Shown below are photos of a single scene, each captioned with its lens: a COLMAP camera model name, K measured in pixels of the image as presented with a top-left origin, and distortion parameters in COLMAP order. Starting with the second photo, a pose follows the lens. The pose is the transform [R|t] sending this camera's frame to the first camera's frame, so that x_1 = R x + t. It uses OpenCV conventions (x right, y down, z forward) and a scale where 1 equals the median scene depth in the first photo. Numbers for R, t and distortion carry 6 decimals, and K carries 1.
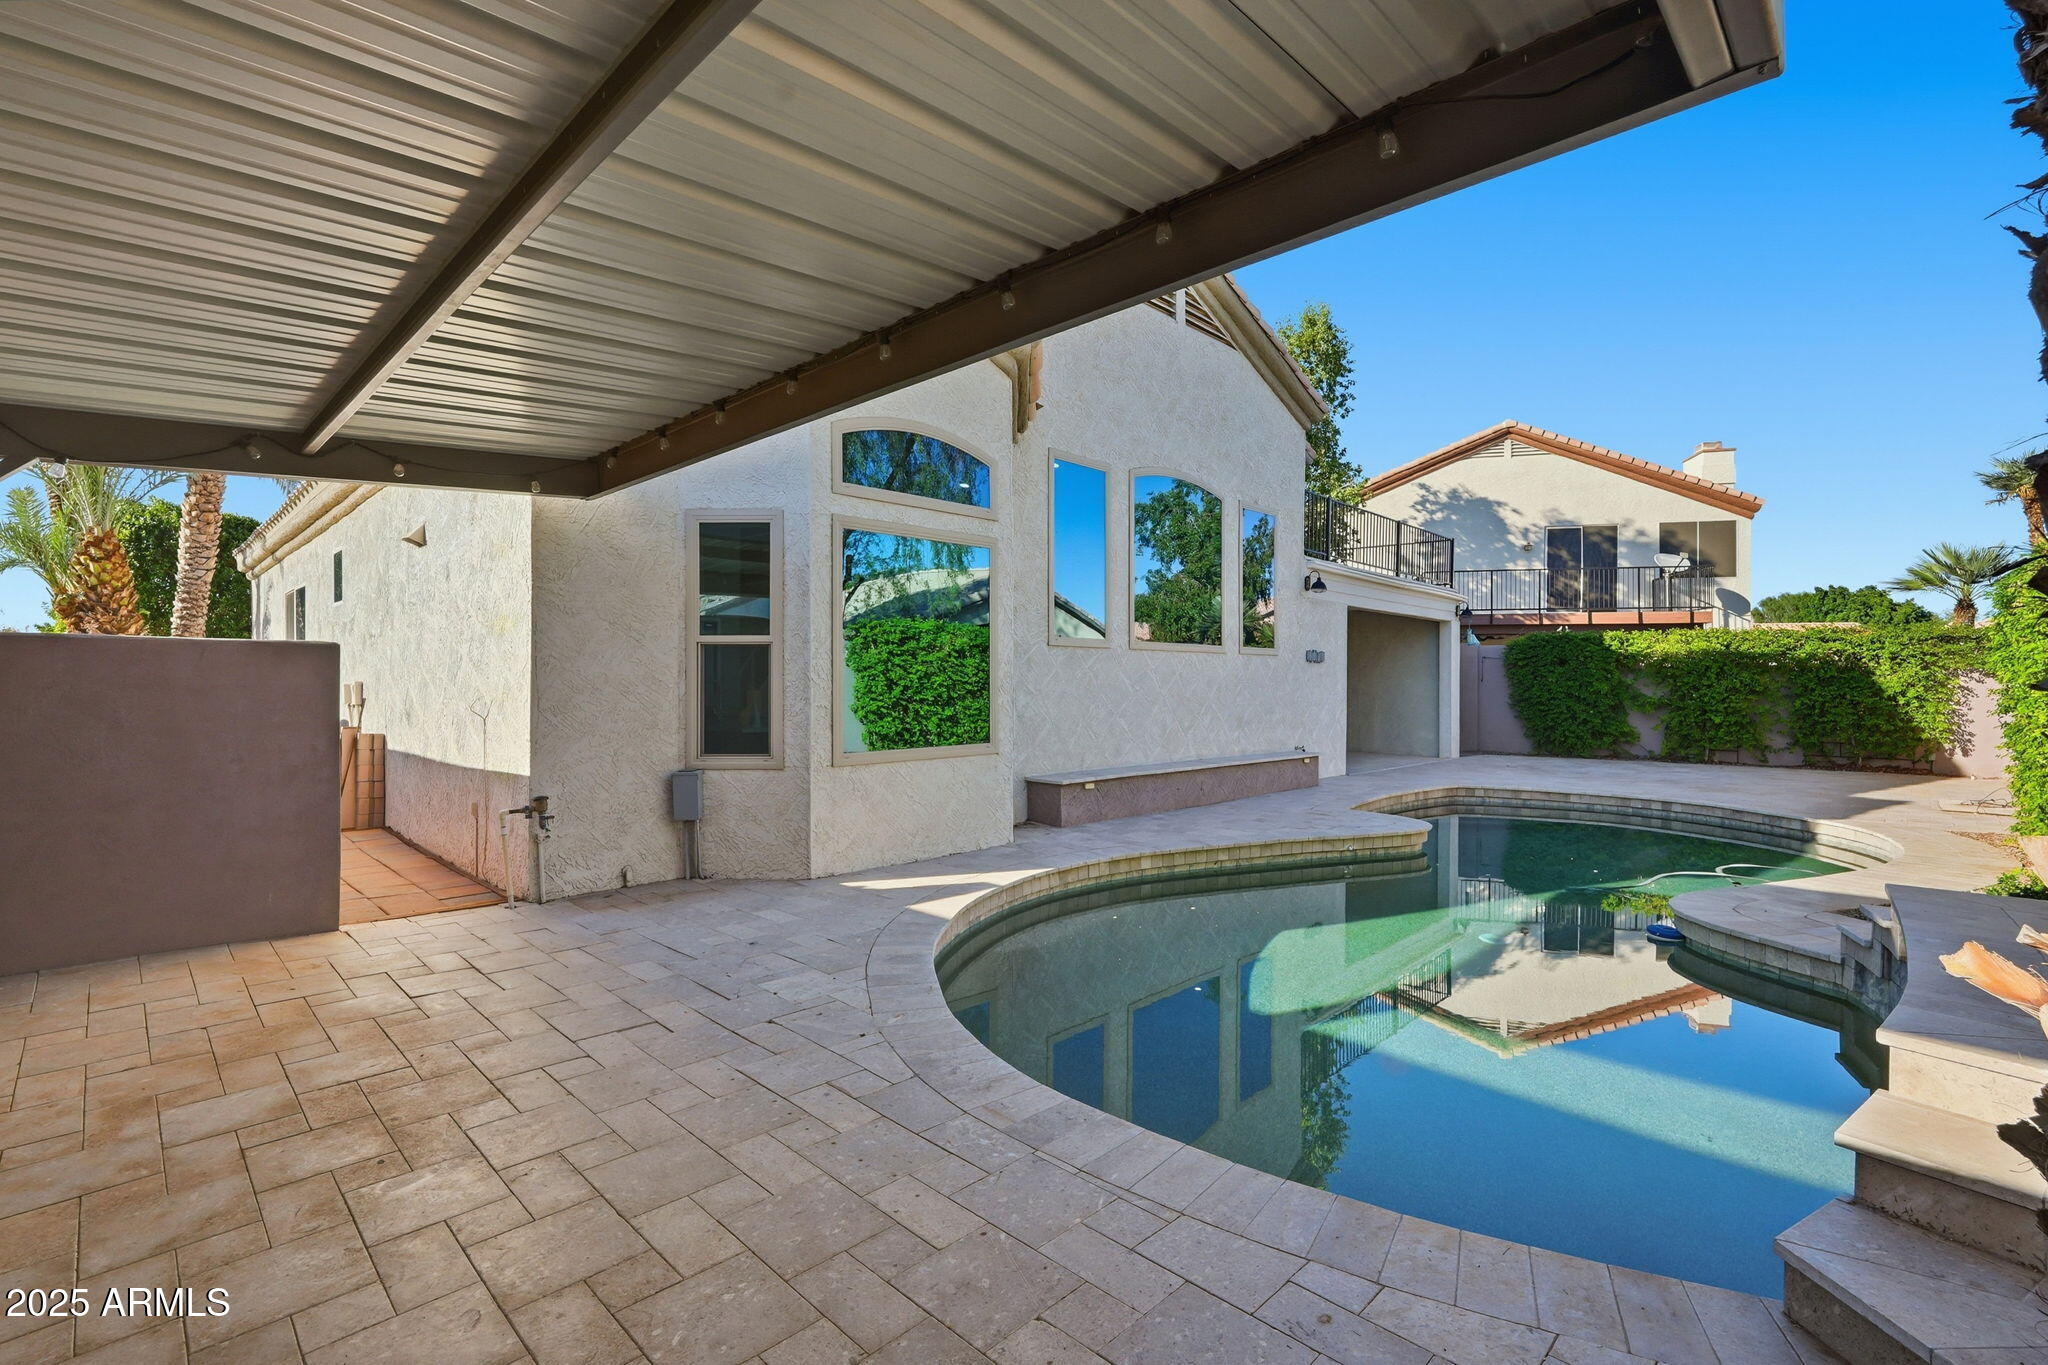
lens RADIAL K [[927.8, 0, 1024.0], [0, 927.8, 682.5], [0, 0, 1]] dist [-0.010638, 0.008093]
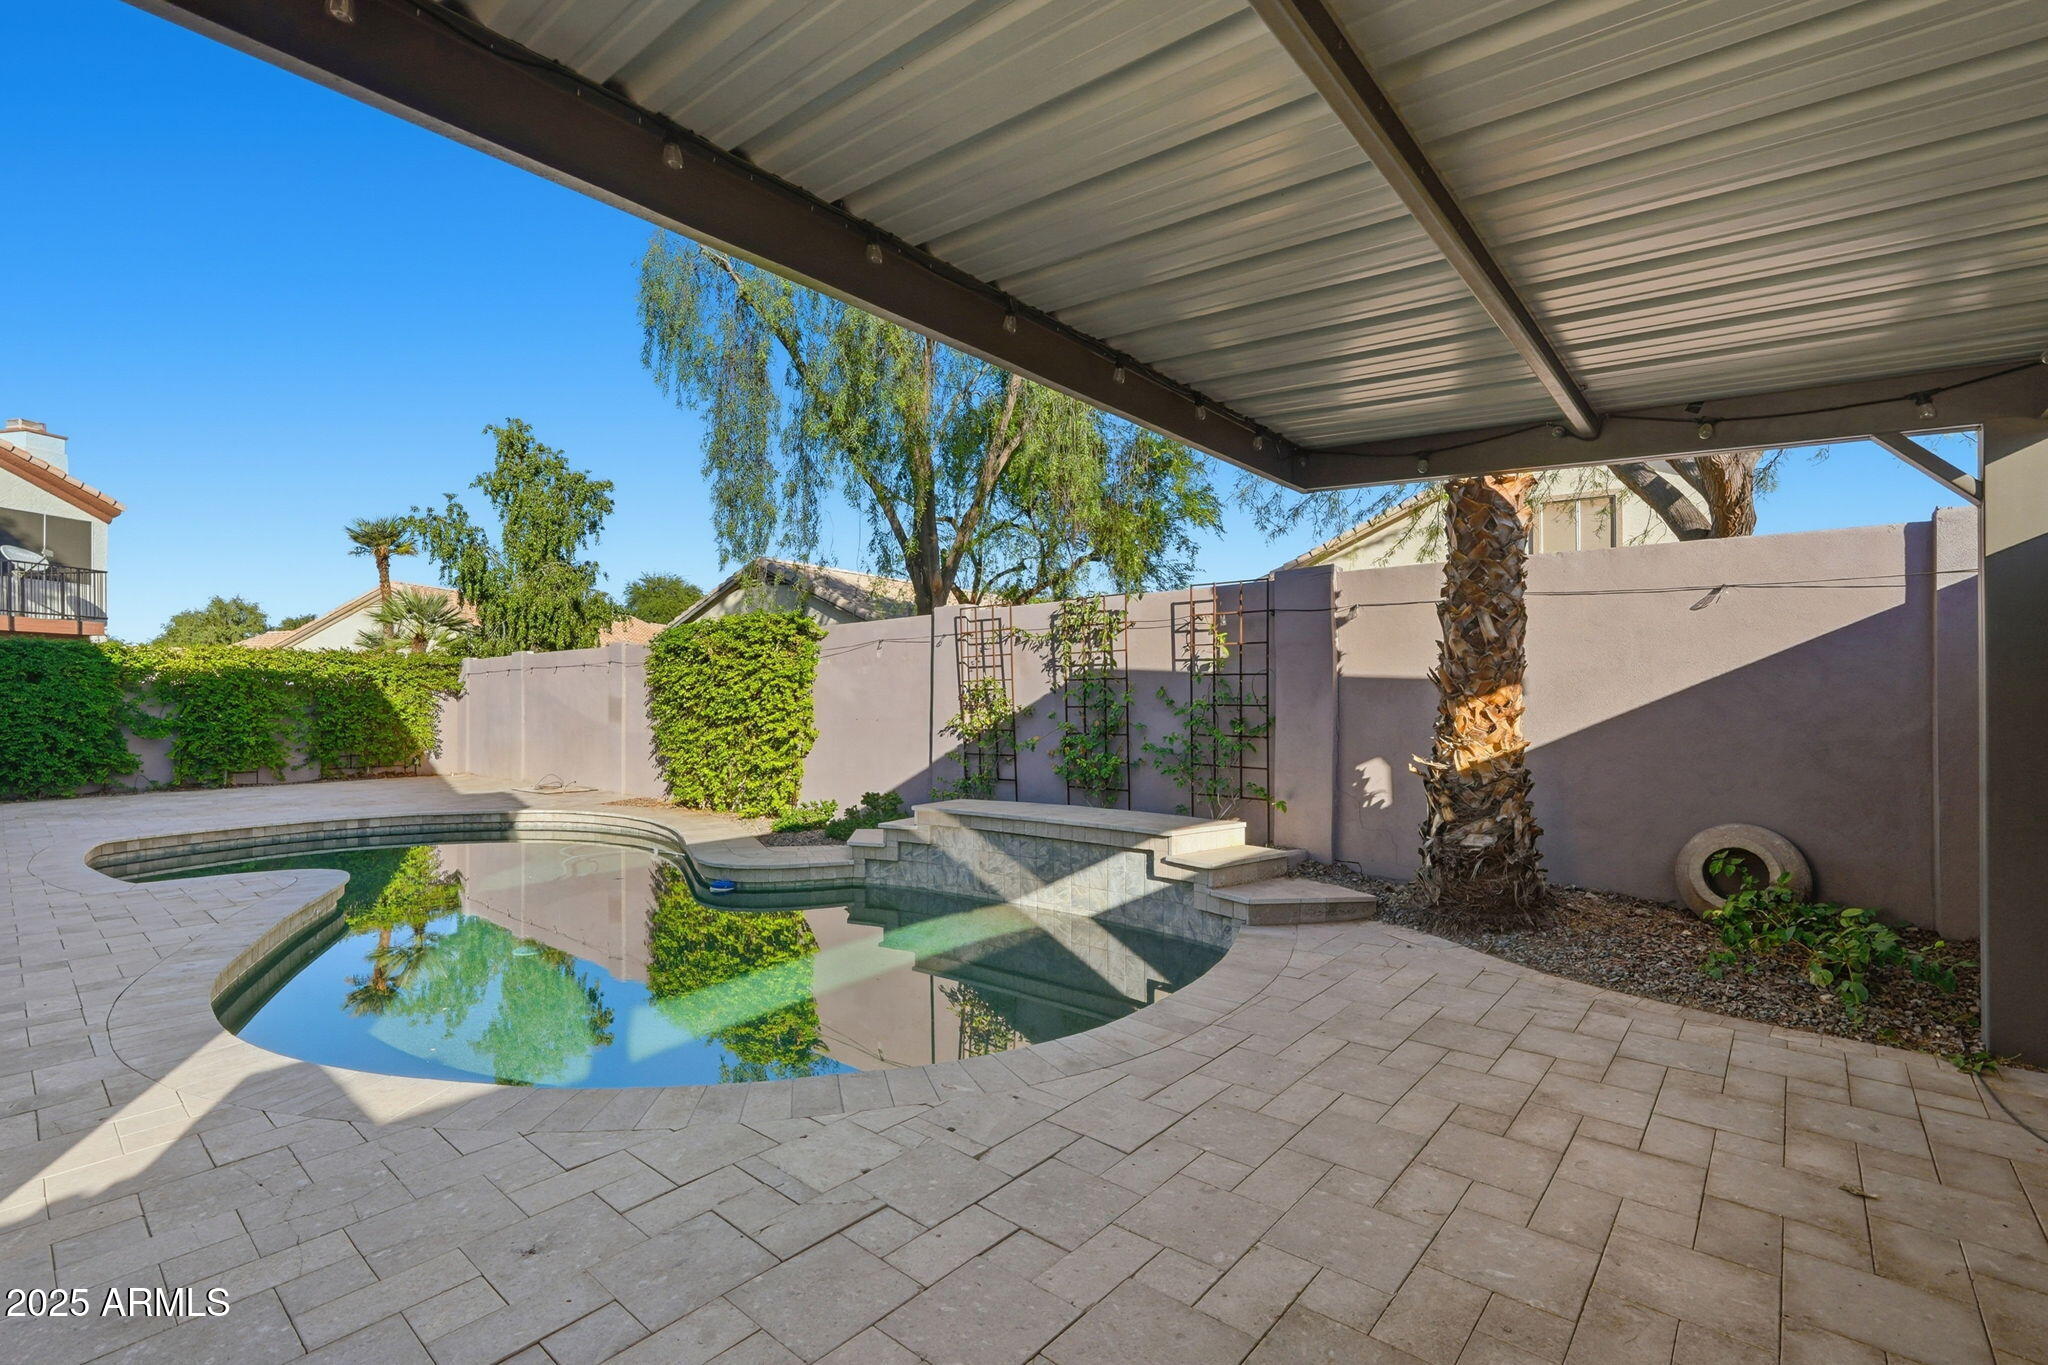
lens RADIAL K [[928.2, 0, 1005.7], [0, 928.2, 696.7], [0, 0, 1]] dist [-0.004291, 0.000139]
pose [[-0.066383, 0.001183, 0.997794, -0.793669], [0.008243, 0.999966, -0.000638, 0.004655], [-0.997760, 0.008182, -0.066390, 0.811773]]
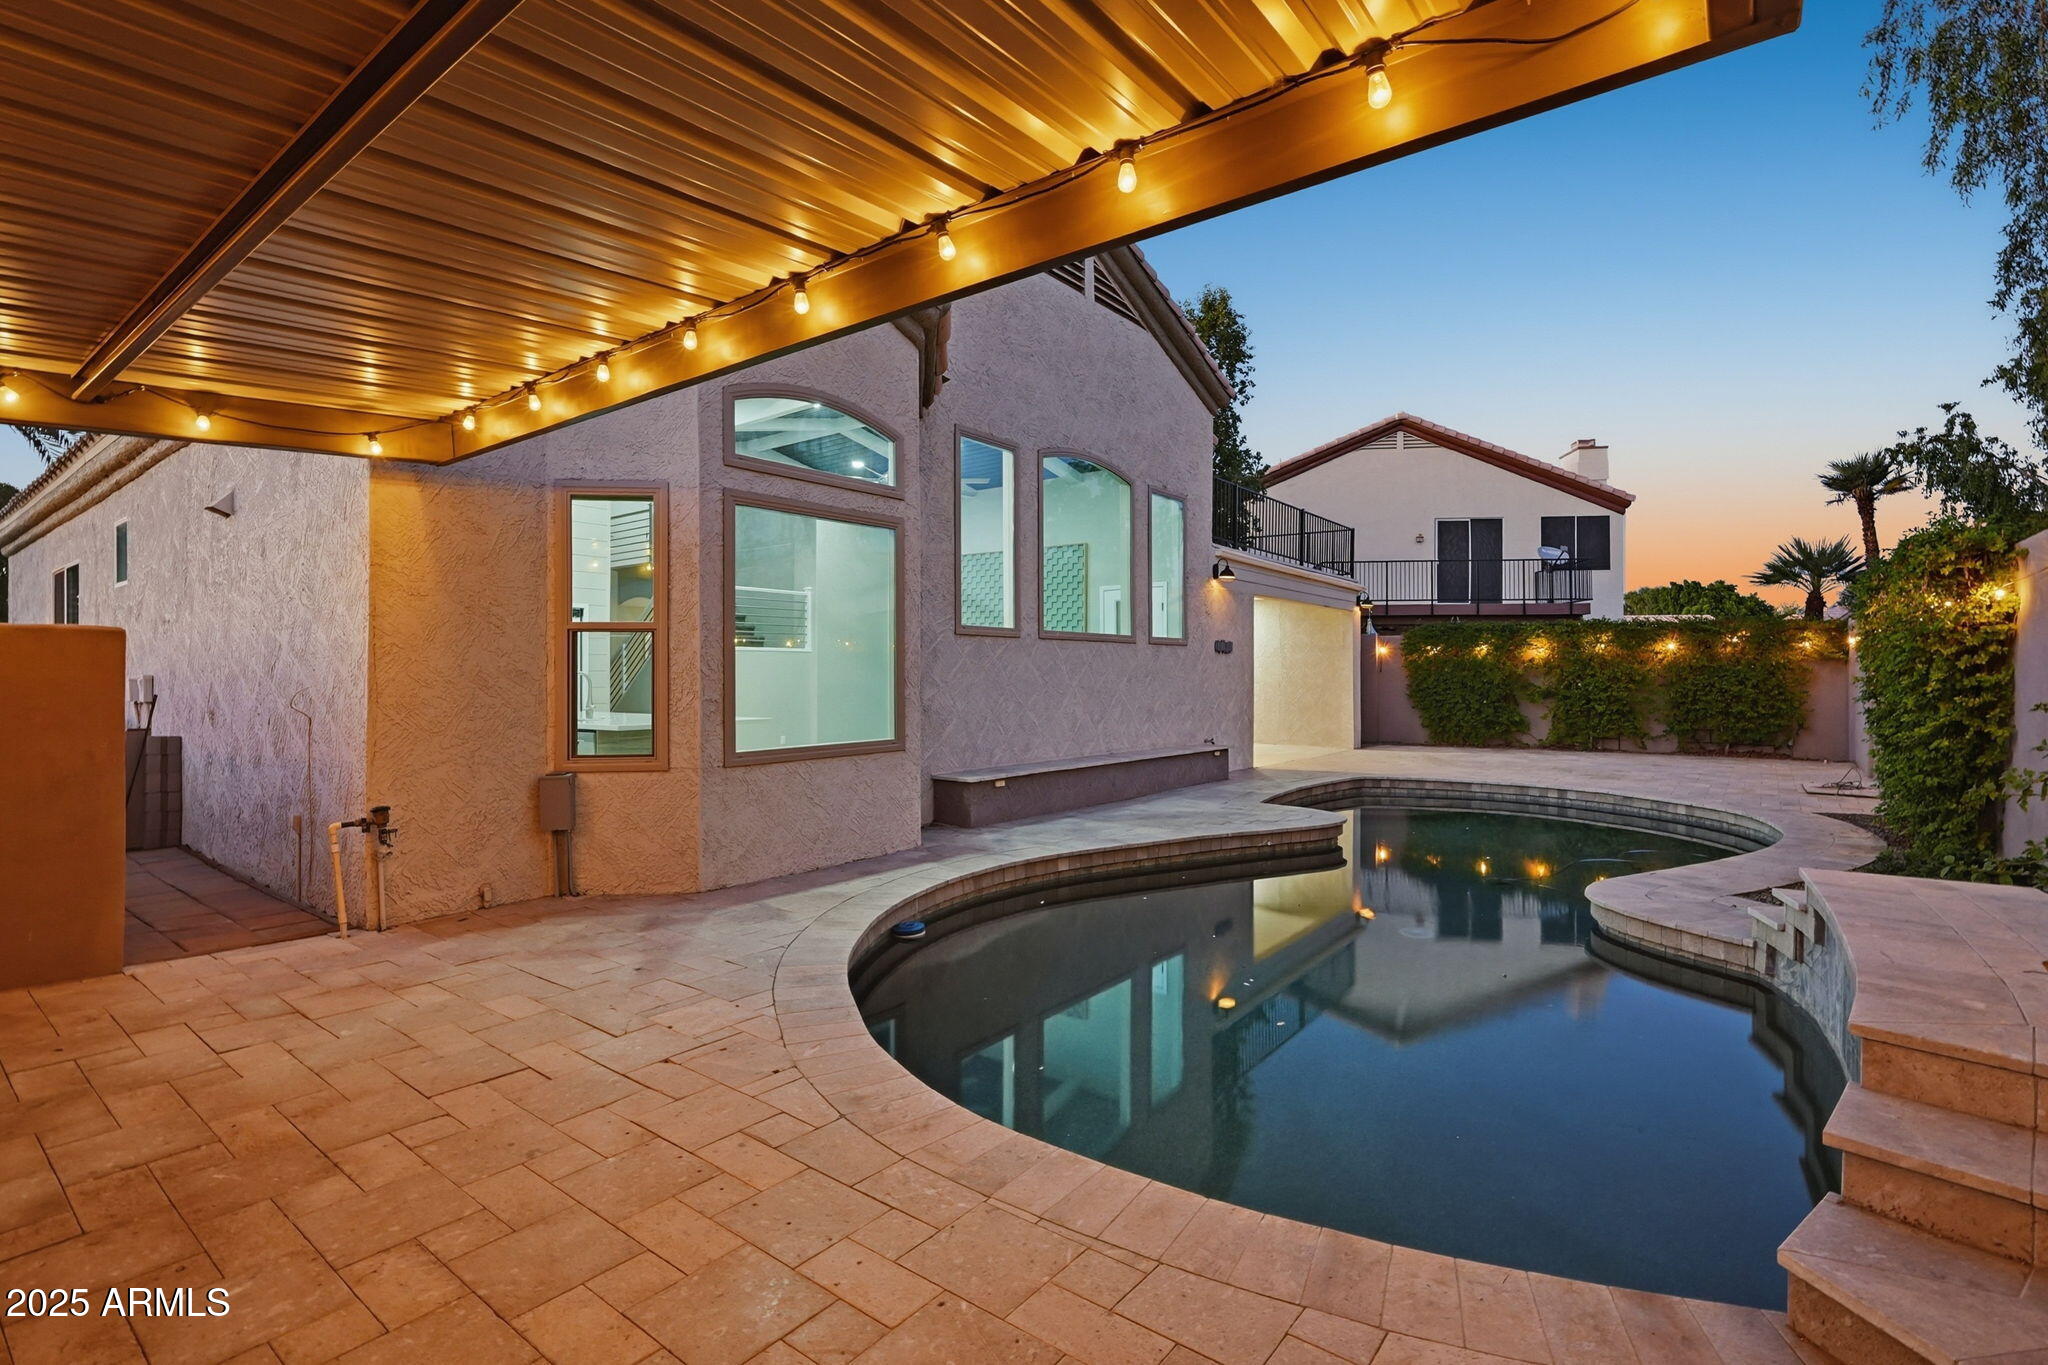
lens RADIAL K [[966.7, 0, 1023.4], [0, 966.7, 667.3], [0, 0, 1]] dist [-0.009190, 0.006943]
pose [[0.993396, -0.002819, 0.114705, -0.025487], [0.003720, 0.999964, -0.007639, 0.001741], [-0.114679, 0.008016, 0.993370, 0.031972]]
